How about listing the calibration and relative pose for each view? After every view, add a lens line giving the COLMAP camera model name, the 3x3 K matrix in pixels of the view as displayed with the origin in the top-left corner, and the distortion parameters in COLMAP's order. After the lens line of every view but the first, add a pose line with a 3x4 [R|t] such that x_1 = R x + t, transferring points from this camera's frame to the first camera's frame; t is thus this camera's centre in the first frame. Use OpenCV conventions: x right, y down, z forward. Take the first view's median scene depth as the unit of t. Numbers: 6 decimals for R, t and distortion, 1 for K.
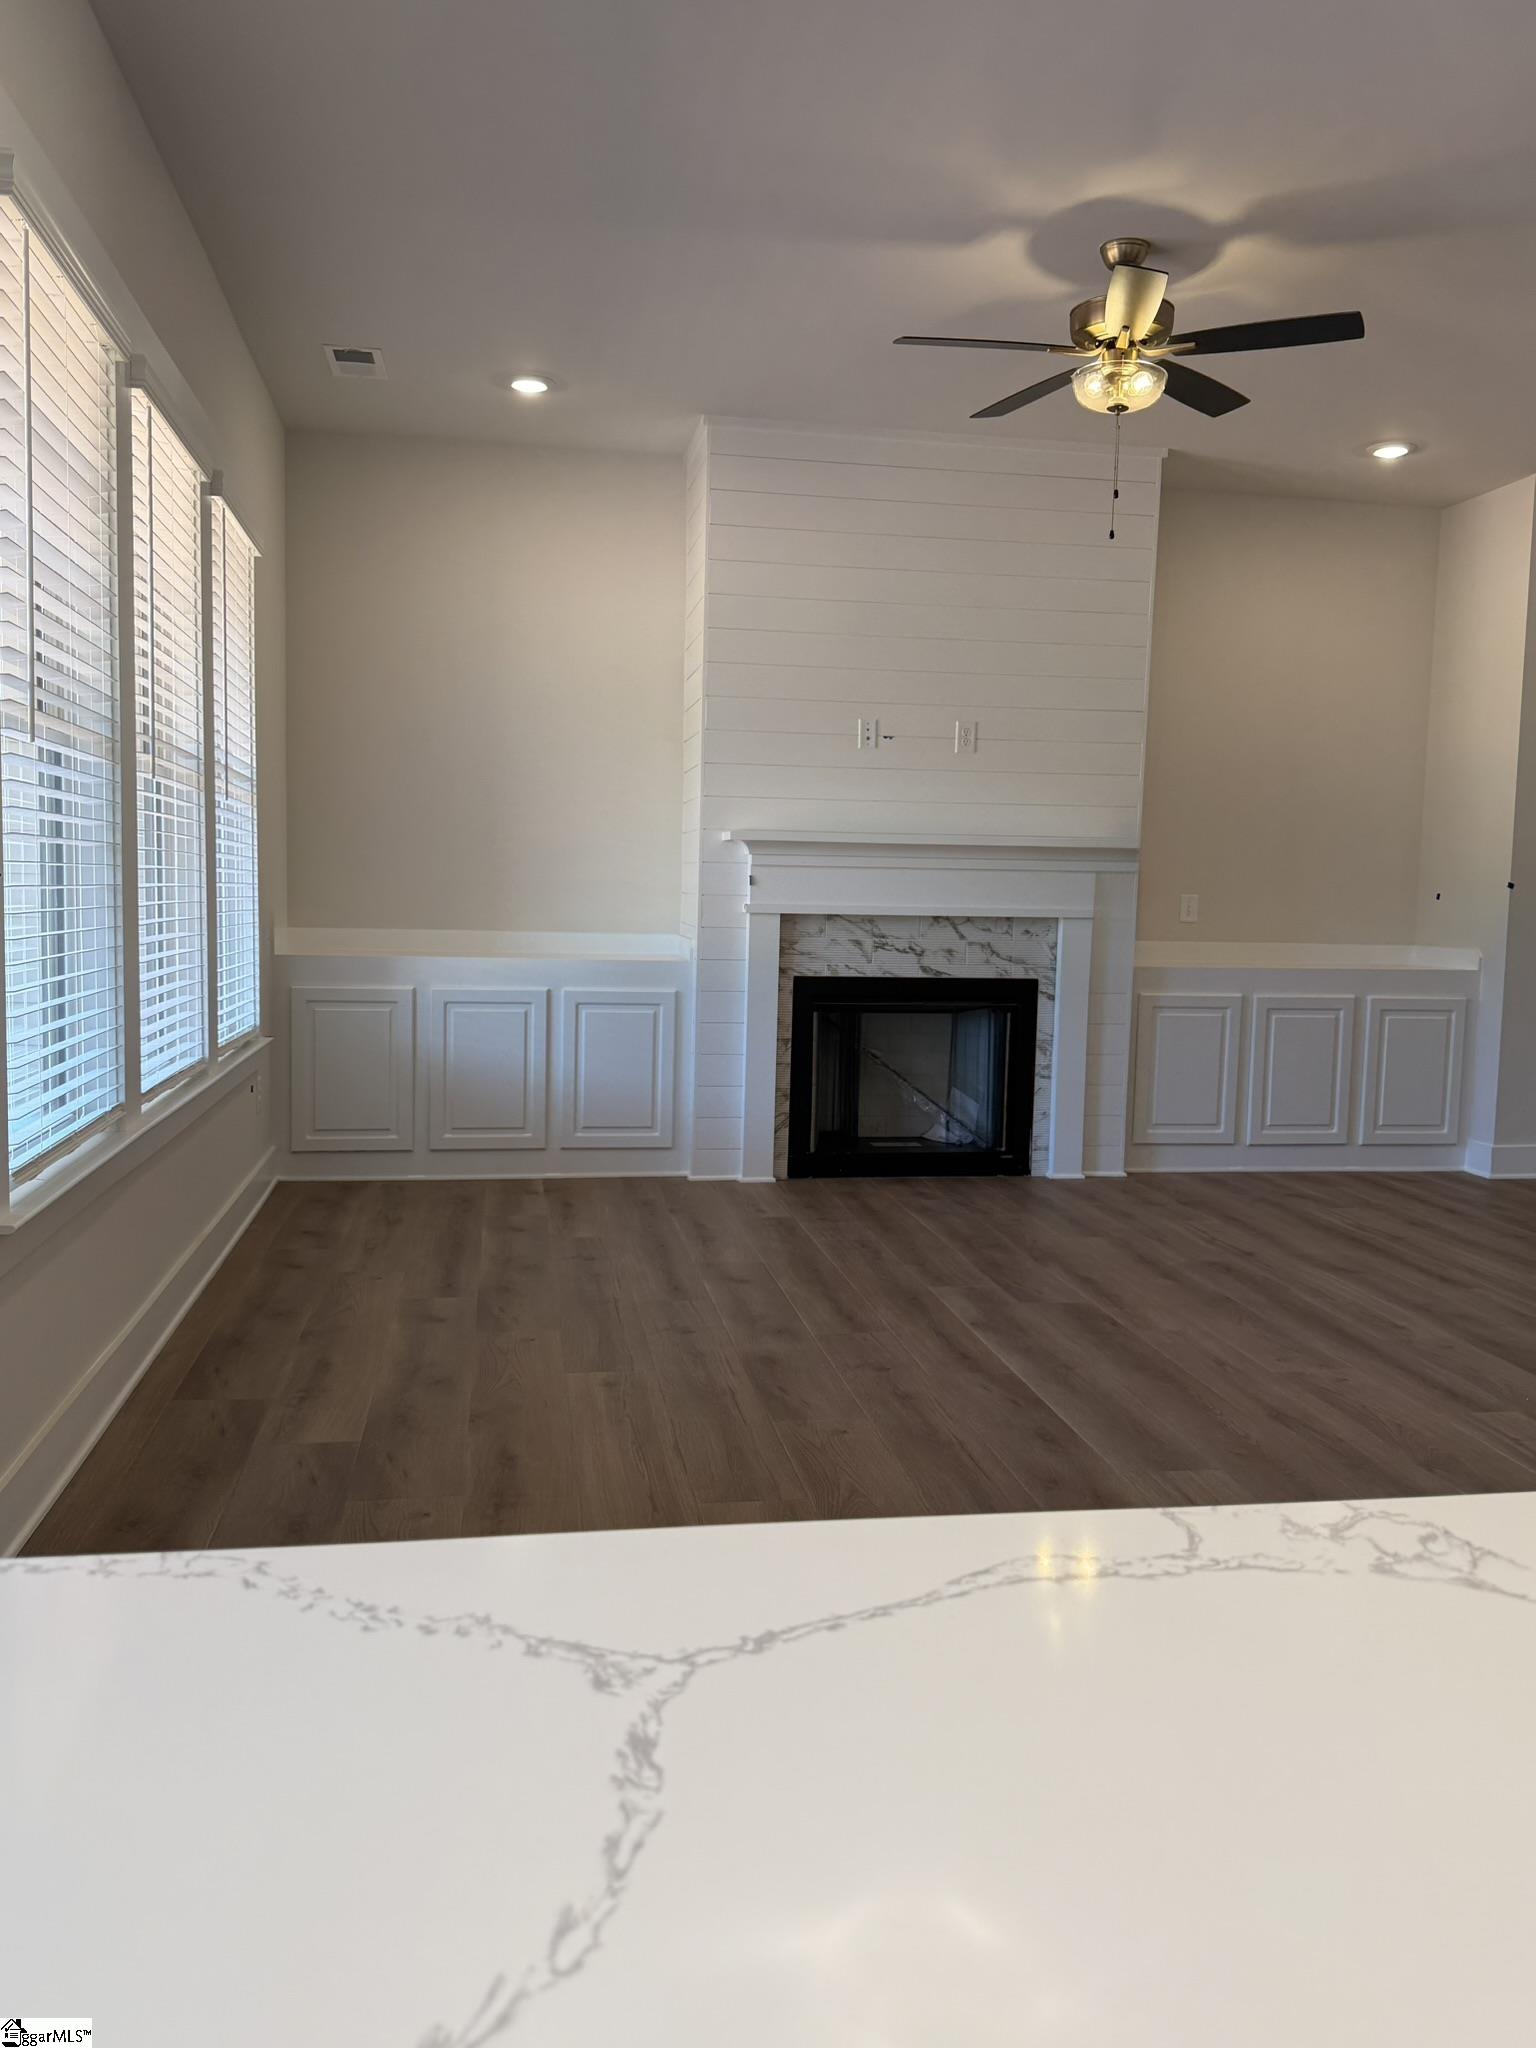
lens RADIAL K [[1584.0, 0, 763.8], [0, 1584.0, 1021.0], [0, 0, 1]] dist [0.073573, -0.017504]
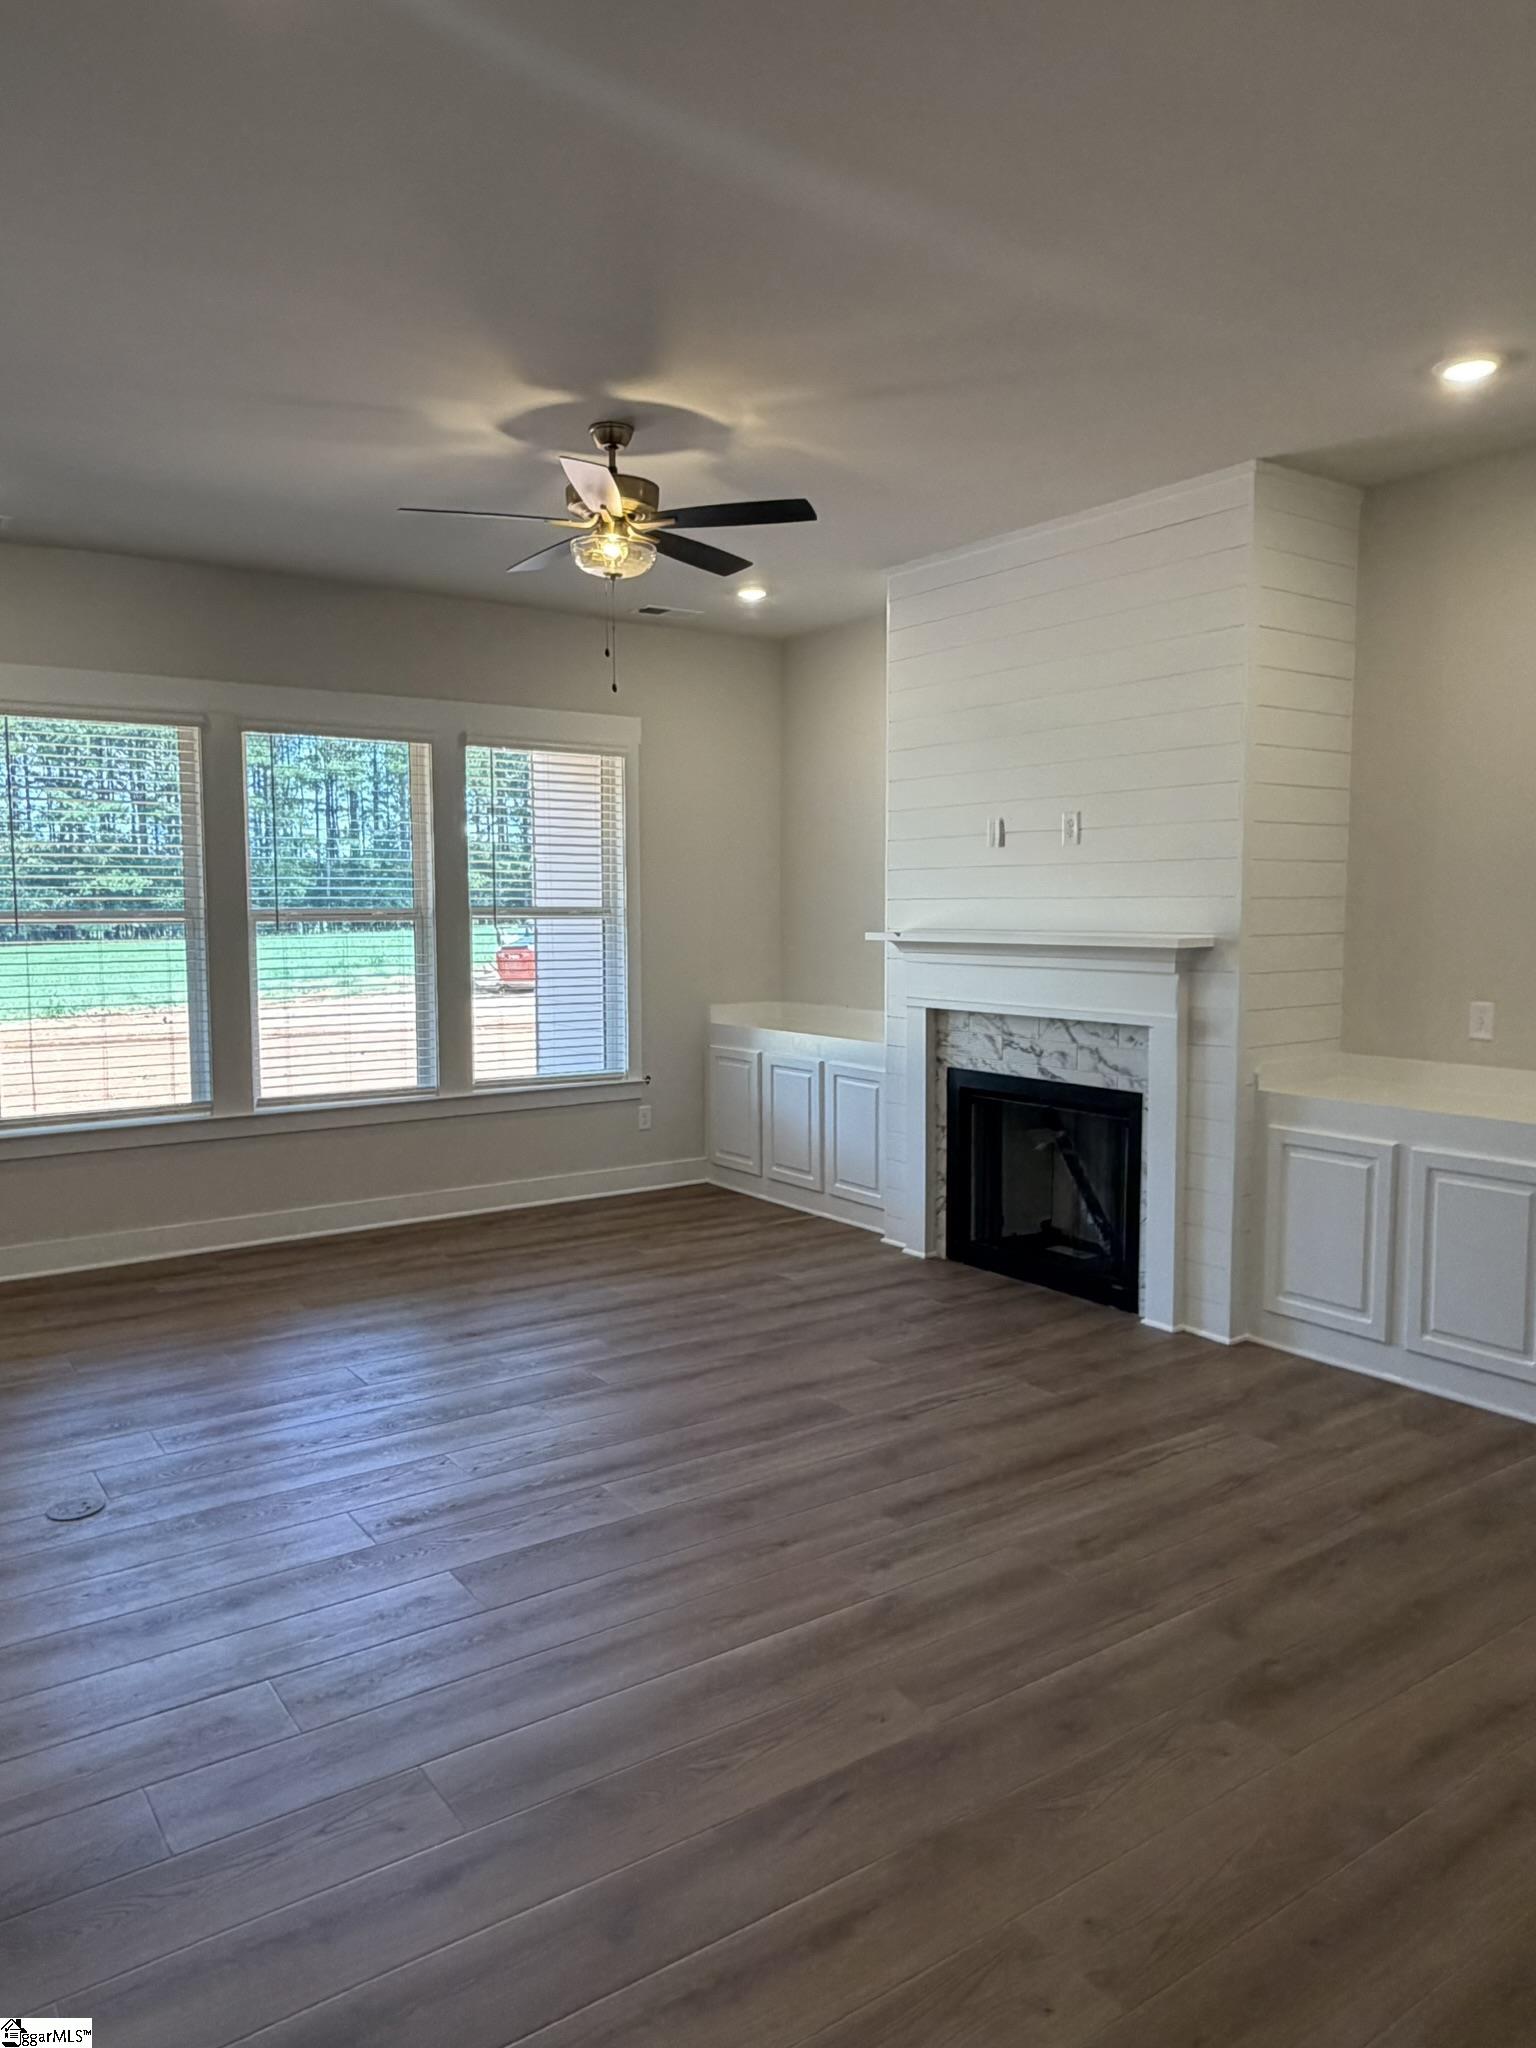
lens RADIAL K [[1397.8, 0, 771.8], [0, 1397.8, 1014.9], [0, 0, 1]] dist [0.003833, -0.000418]
pose [[0.443143, 0.047384, -0.895198, 0.789929], [-0.068569, 0.997468, 0.018854, -0.071896], [0.893824, 0.053028, 0.445271, 0.476999]]
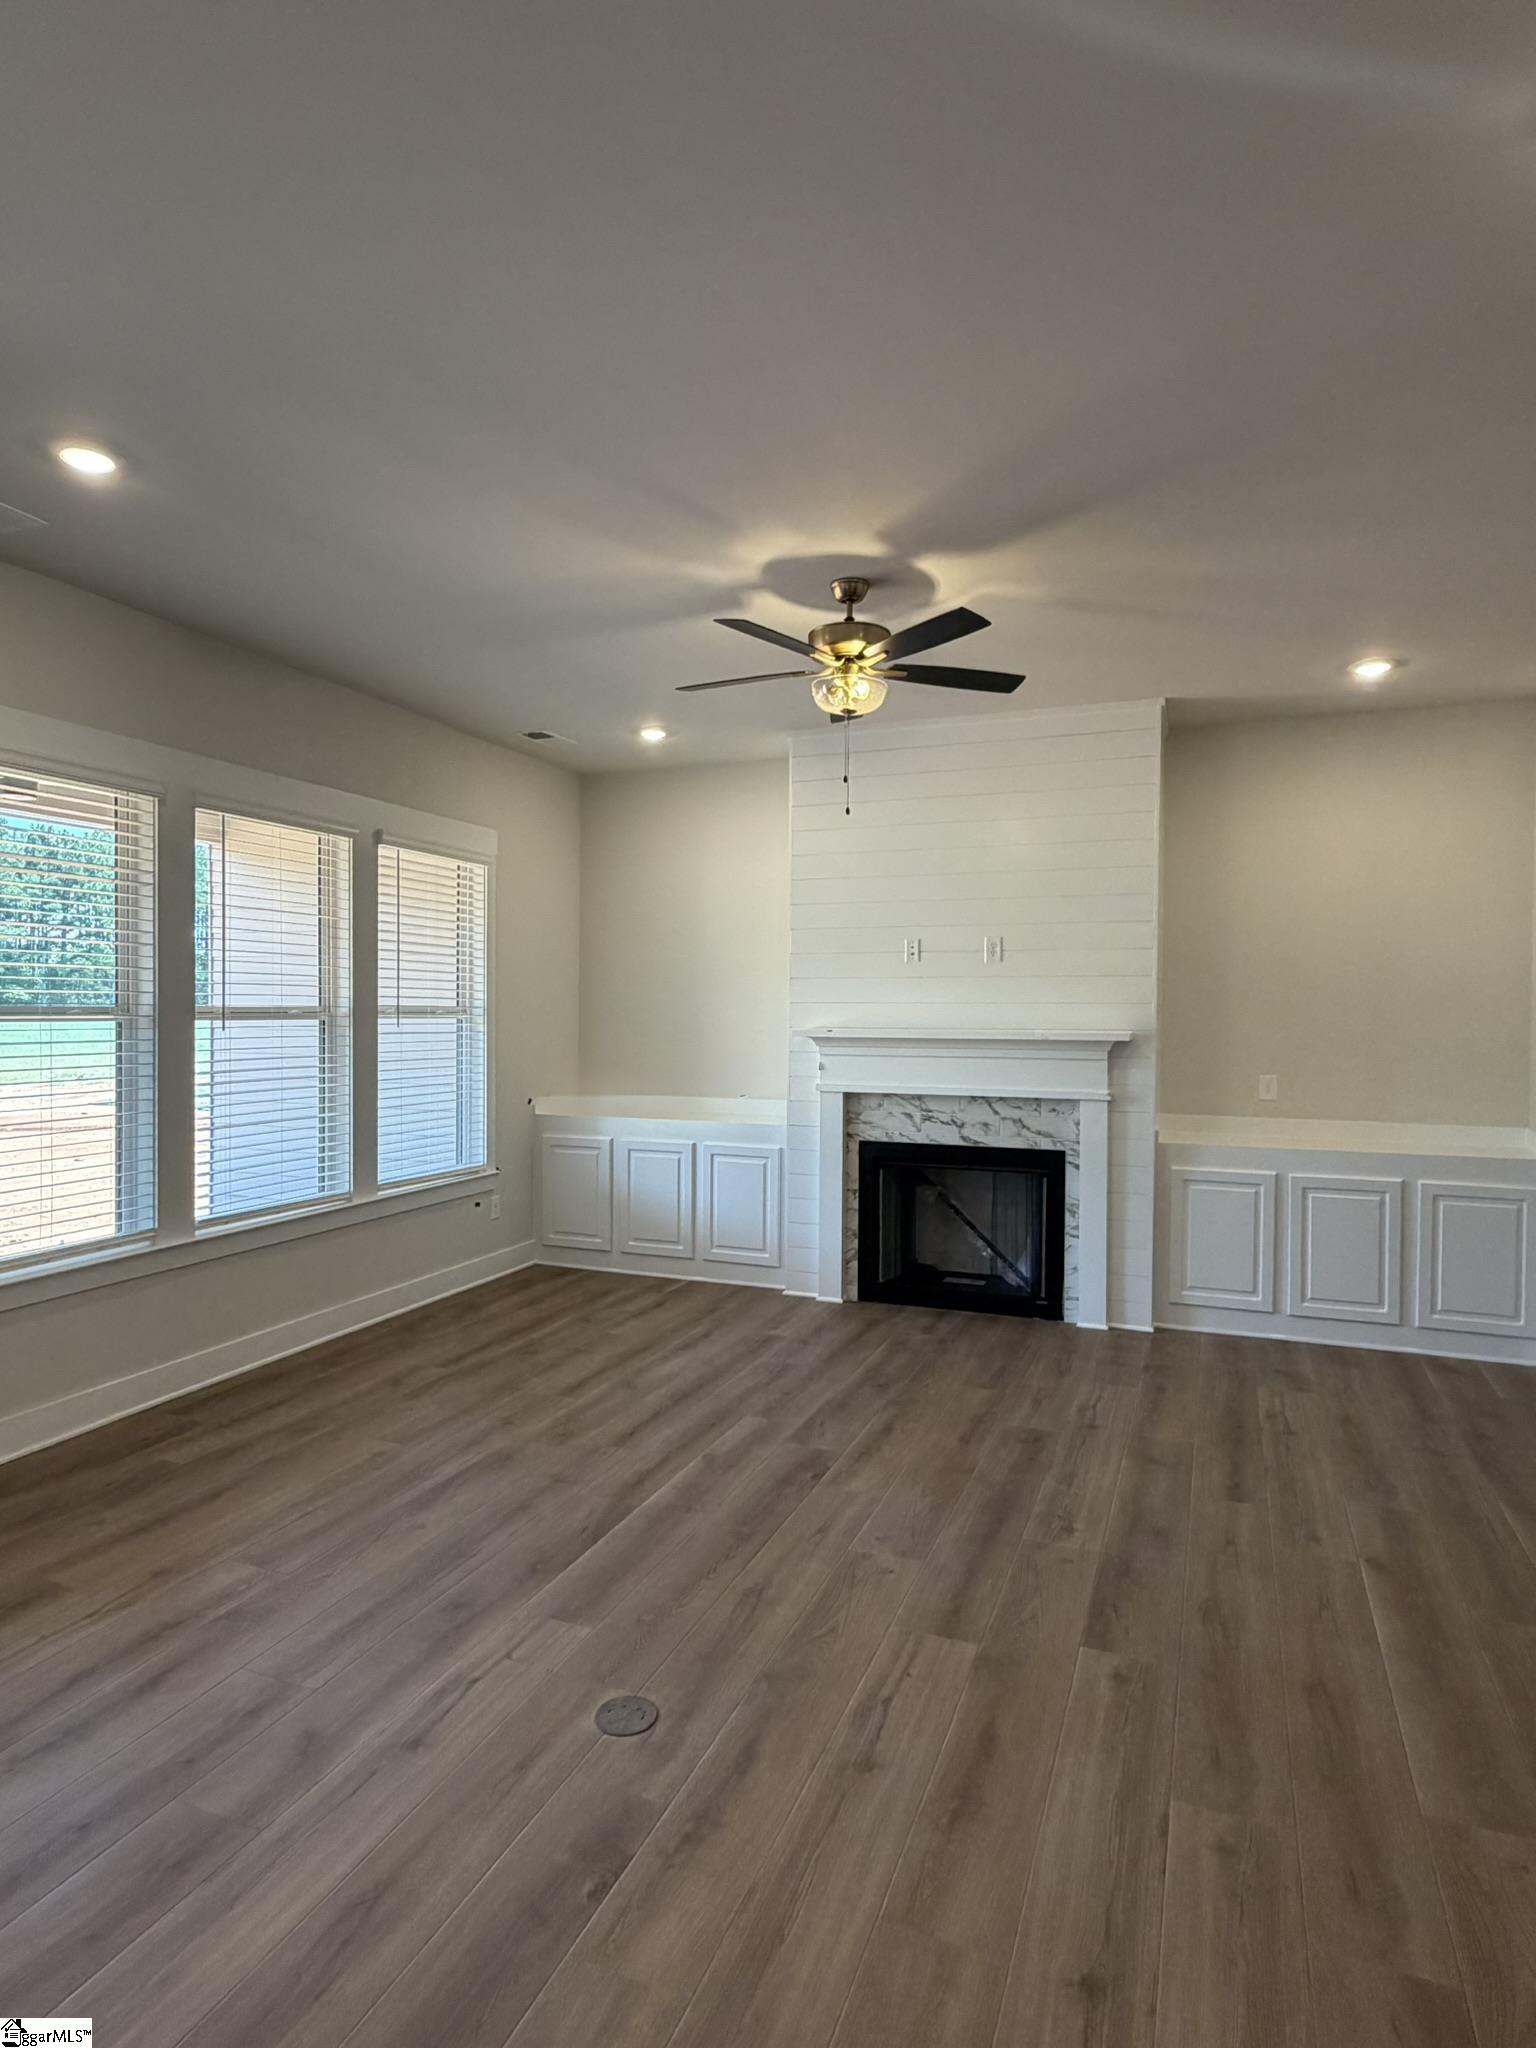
lens RADIAL K [[1133.8, 0, 761.7], [0, 1133.8, 1018.0], [0, 0, 1]] dist [-0.002945, 0.000044]
pose [[0.857540, -0.012969, -0.514253, 0.419128], [-0.032881, 0.996256, -0.079955, -0.050771], [0.513365, 0.085474, 0.853903, 0.169770]]
